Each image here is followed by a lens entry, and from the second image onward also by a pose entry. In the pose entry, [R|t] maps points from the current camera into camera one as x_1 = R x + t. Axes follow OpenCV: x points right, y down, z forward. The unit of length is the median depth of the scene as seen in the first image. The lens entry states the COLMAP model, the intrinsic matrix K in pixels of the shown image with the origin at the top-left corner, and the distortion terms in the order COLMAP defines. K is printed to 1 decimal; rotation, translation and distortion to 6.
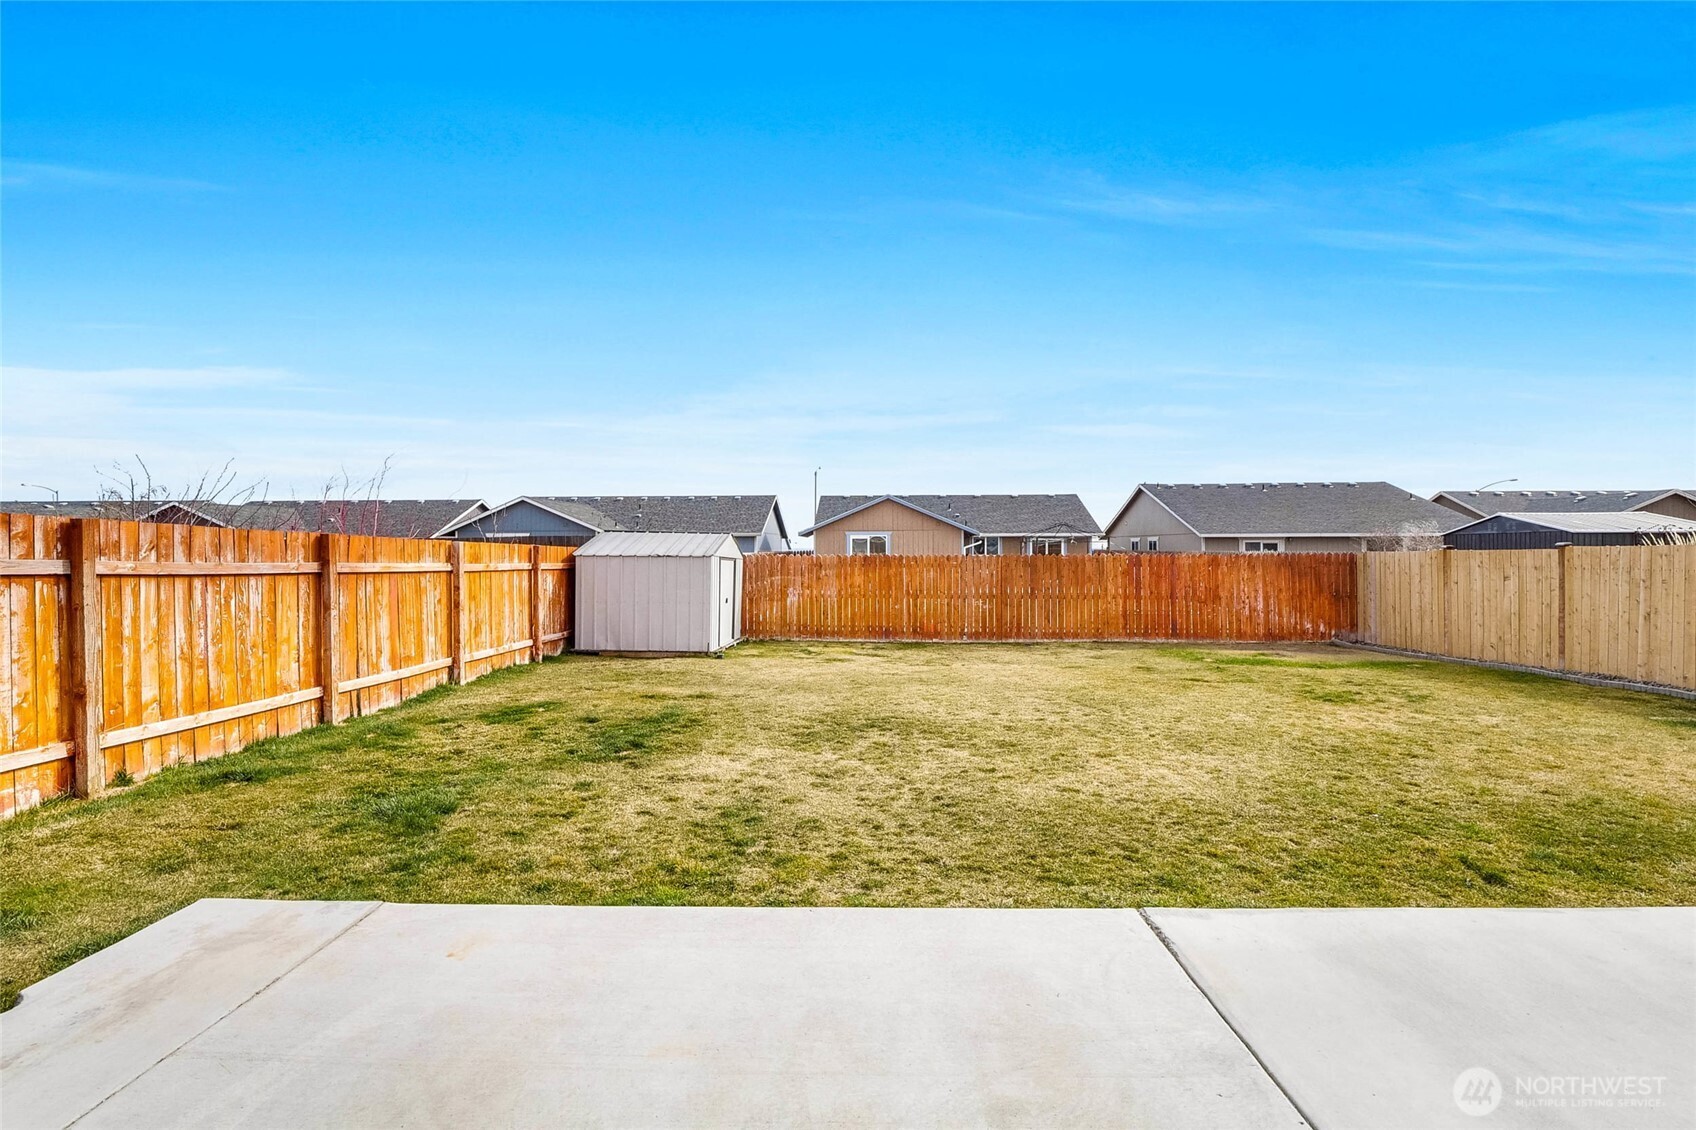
lens RADIAL K [[801.6, 0, 848.0], [0, 801.6, 565.0], [0, 0, 1]] dist [-0.016125, -0.000534]
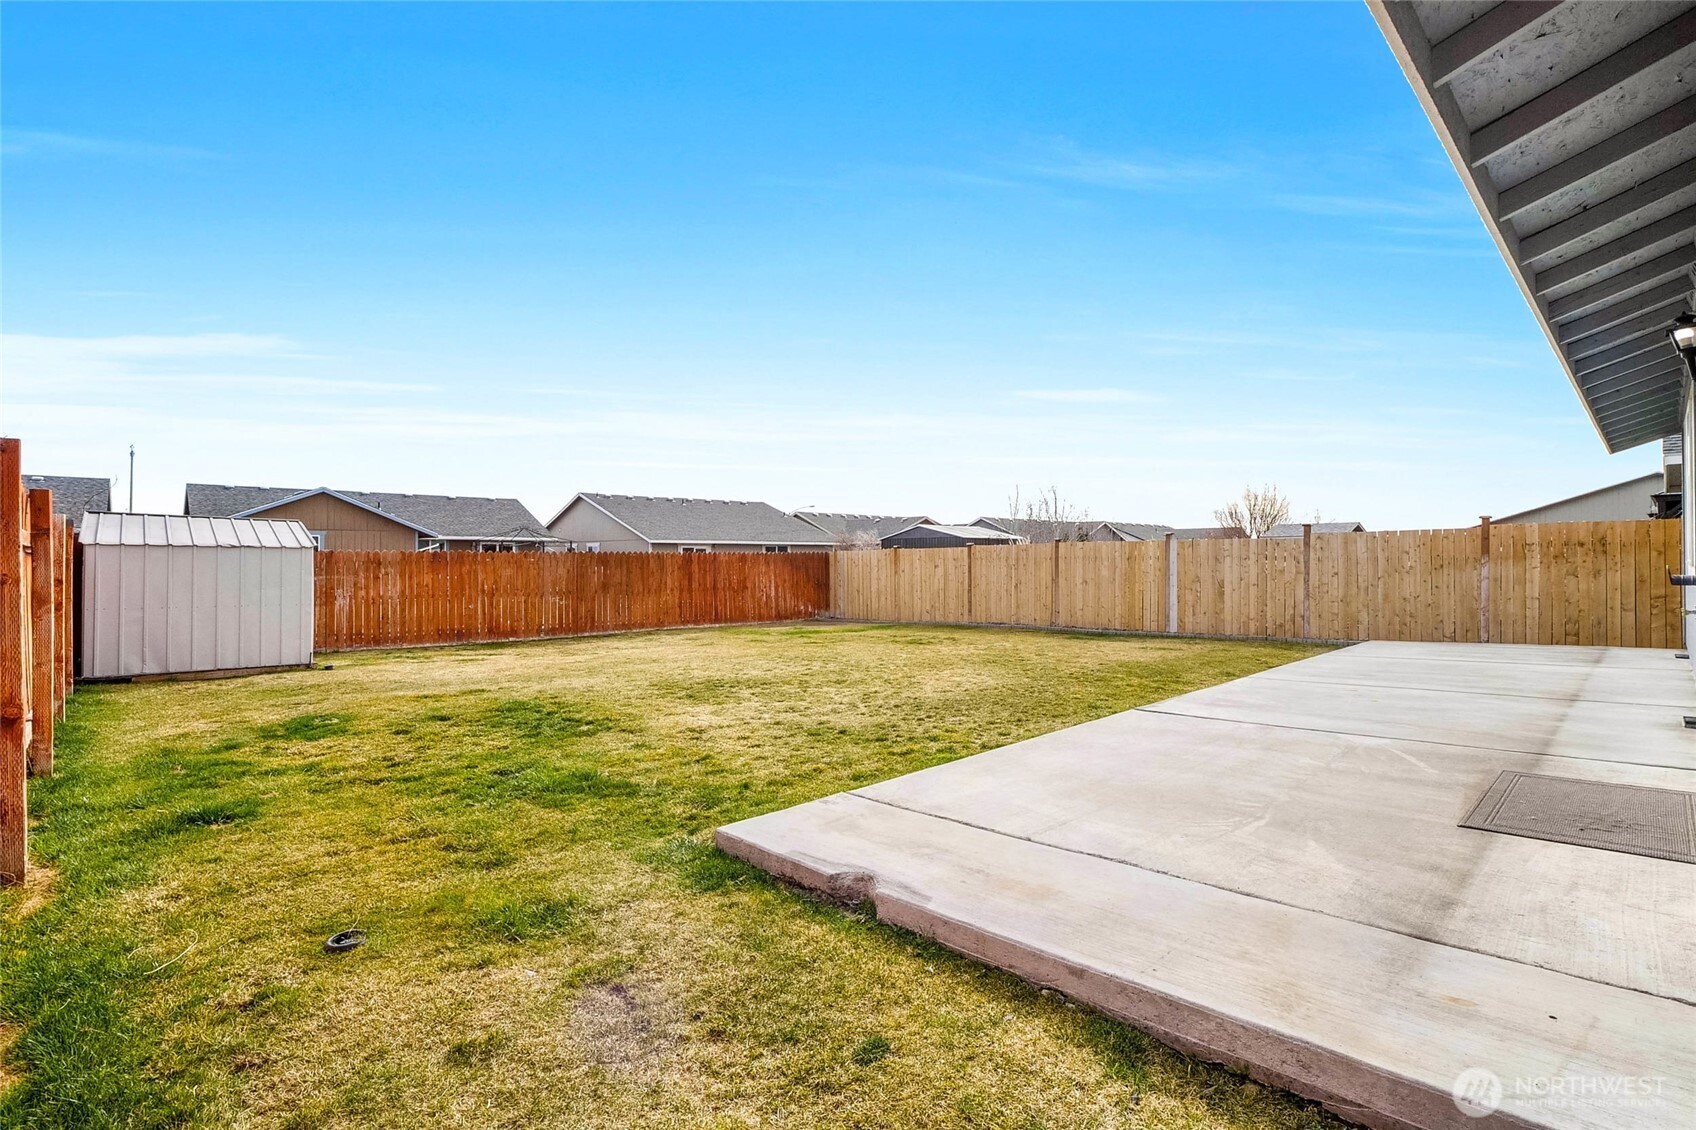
lens RADIAL K [[801.6, 0, 848.0], [0, 801.6, 565.0], [0, 0, 1]] dist [-0.016125, -0.000534]
pose [[0.698902, -0.004417, 0.715204, -0.307333], [0.014797, 0.999856, -0.008284, 0.018405], [-0.715065, 0.016373, 0.698867, 0.028139]]
